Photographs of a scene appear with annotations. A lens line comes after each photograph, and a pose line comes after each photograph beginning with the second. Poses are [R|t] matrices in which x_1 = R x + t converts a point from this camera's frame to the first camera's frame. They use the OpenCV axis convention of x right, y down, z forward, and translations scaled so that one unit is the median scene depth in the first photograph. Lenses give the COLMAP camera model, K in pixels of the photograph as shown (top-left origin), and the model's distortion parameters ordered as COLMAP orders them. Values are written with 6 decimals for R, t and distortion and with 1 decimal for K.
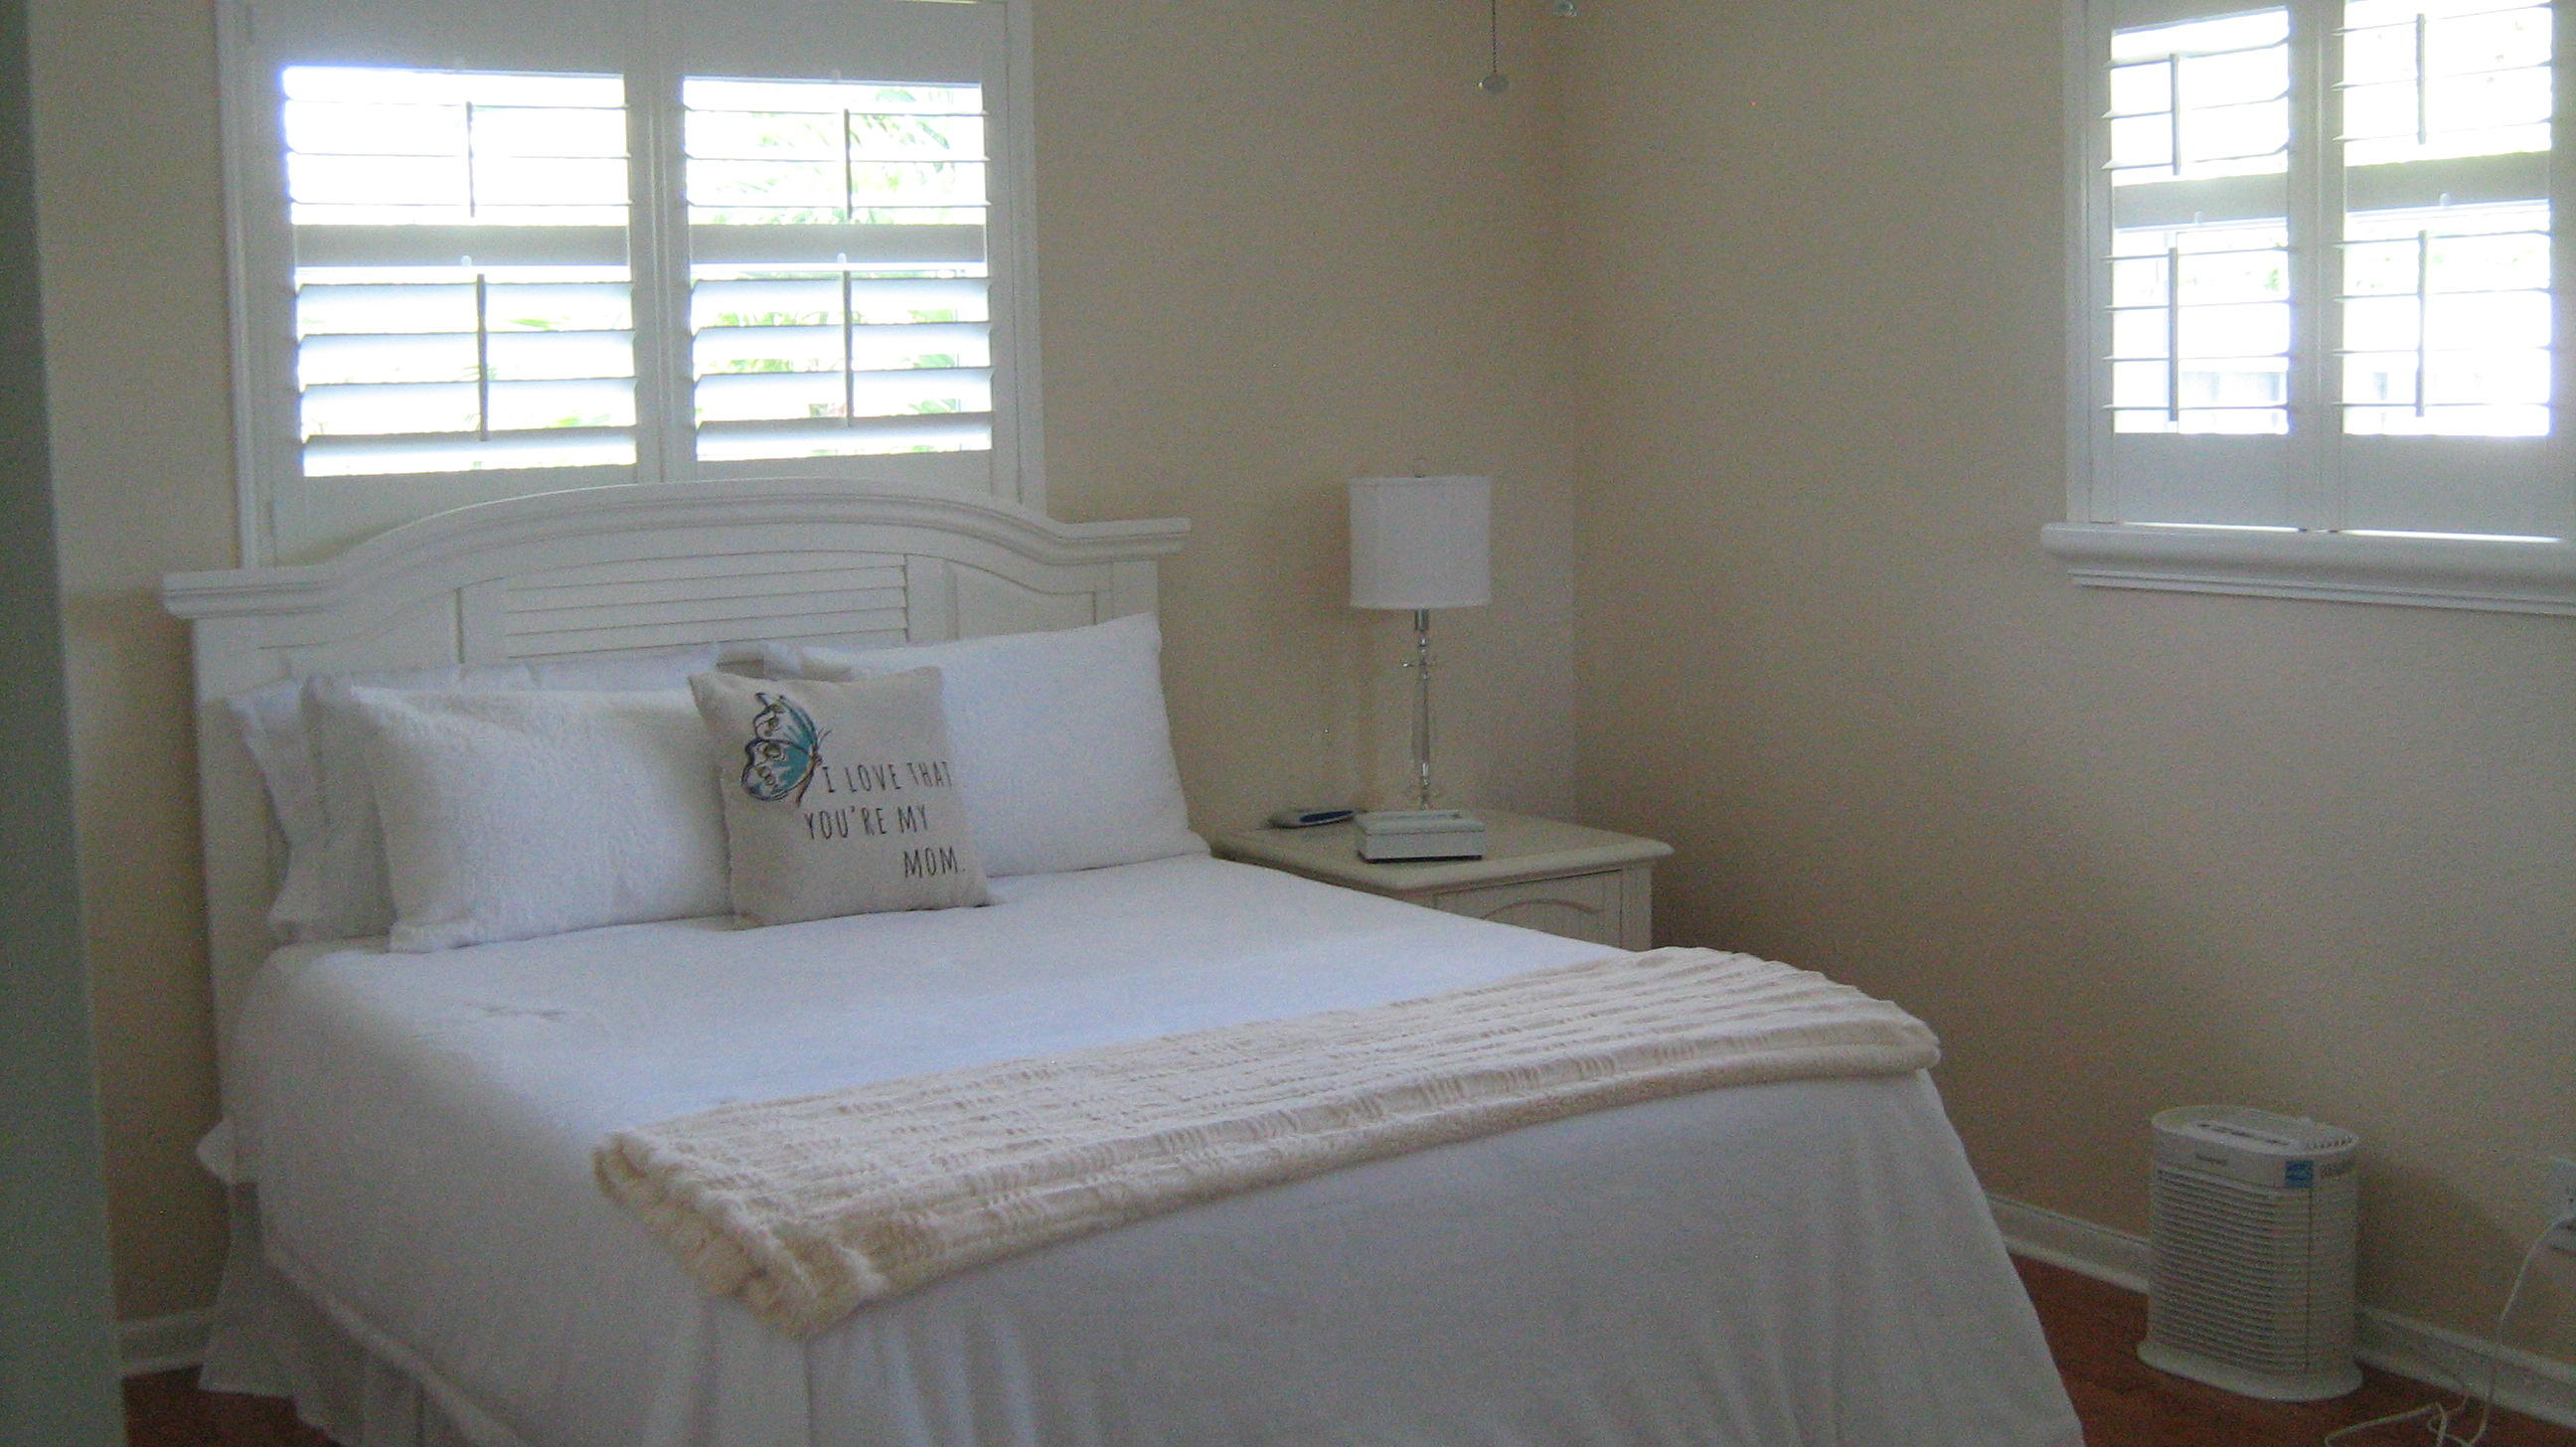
lens RADIAL K [[2956.0, 0, 1288.9], [0, 2956.0, 670.8], [0, 0, 1]] dist [-0.129872, 0.061392]
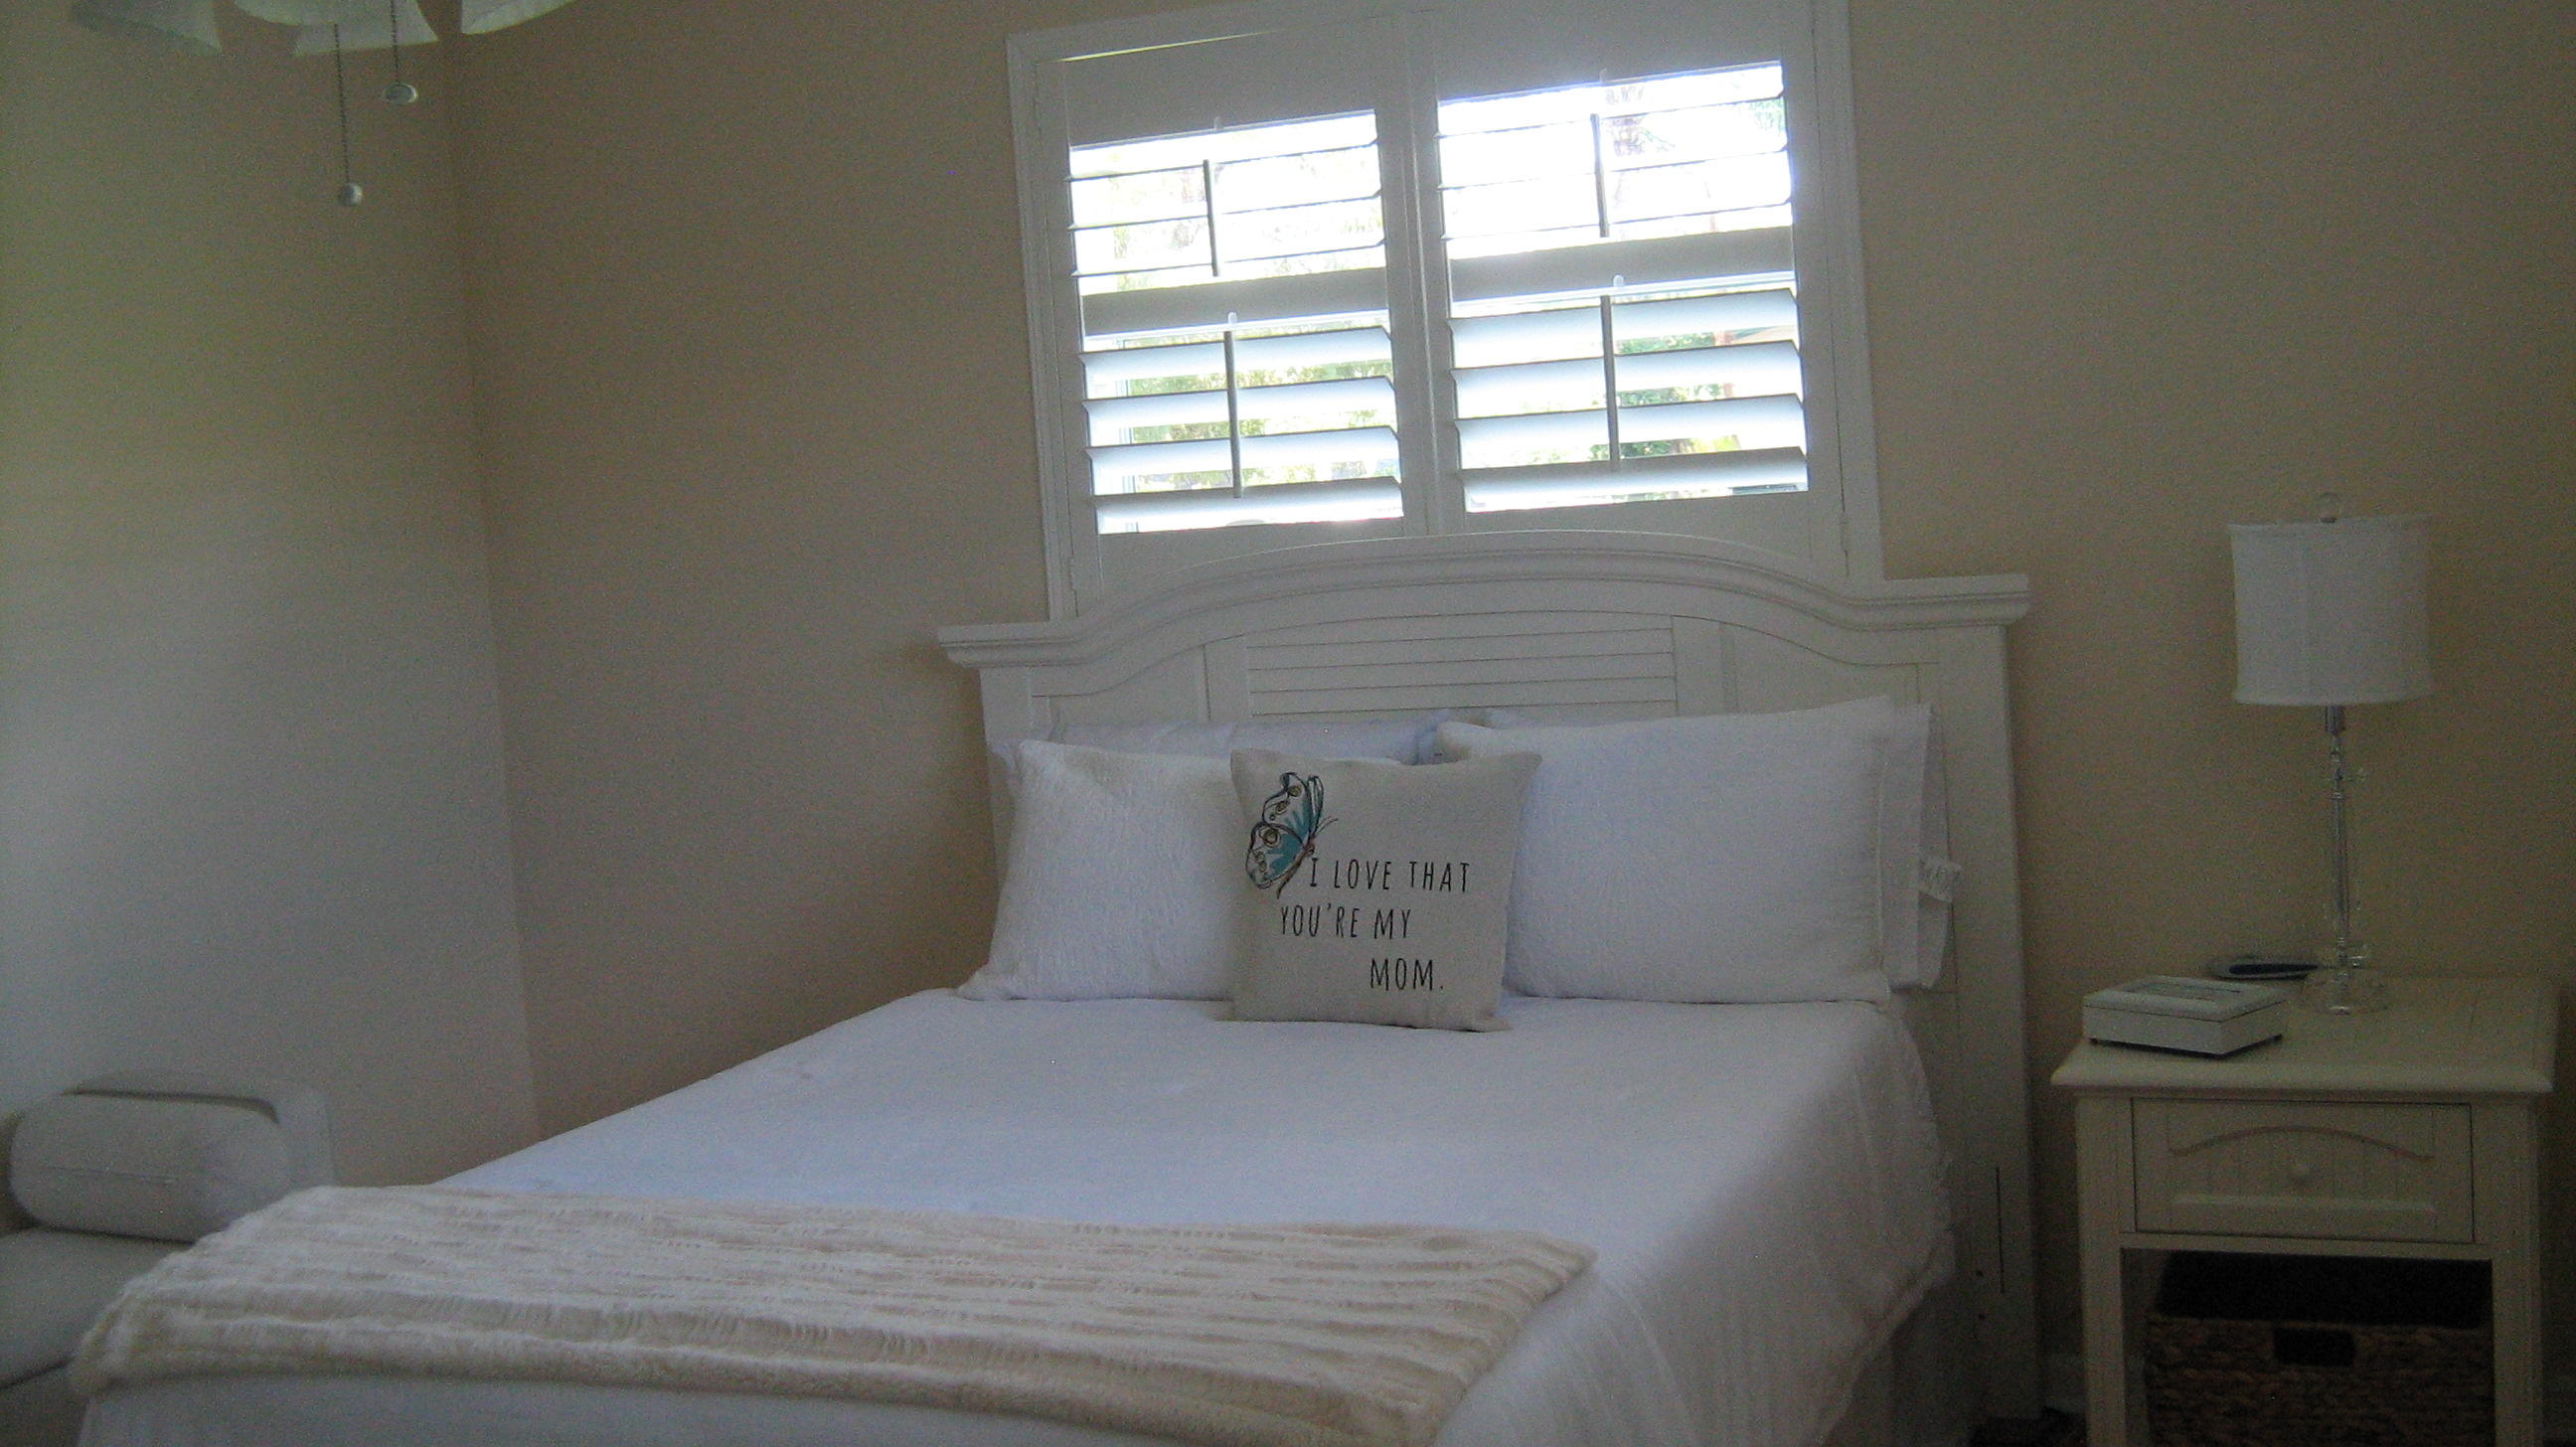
lens RADIAL K [[3042.8, 0, 1285.4], [0, 3042.8, 655.5], [0, 0, 1]] dist [-0.161525, 0.733387]
pose [[0.561573, 0.041281, -0.826396, 0.587560], [-0.021872, 0.999146, 0.035047, -0.060522], [0.827138, -0.001607, 0.561997, 0.424177]]
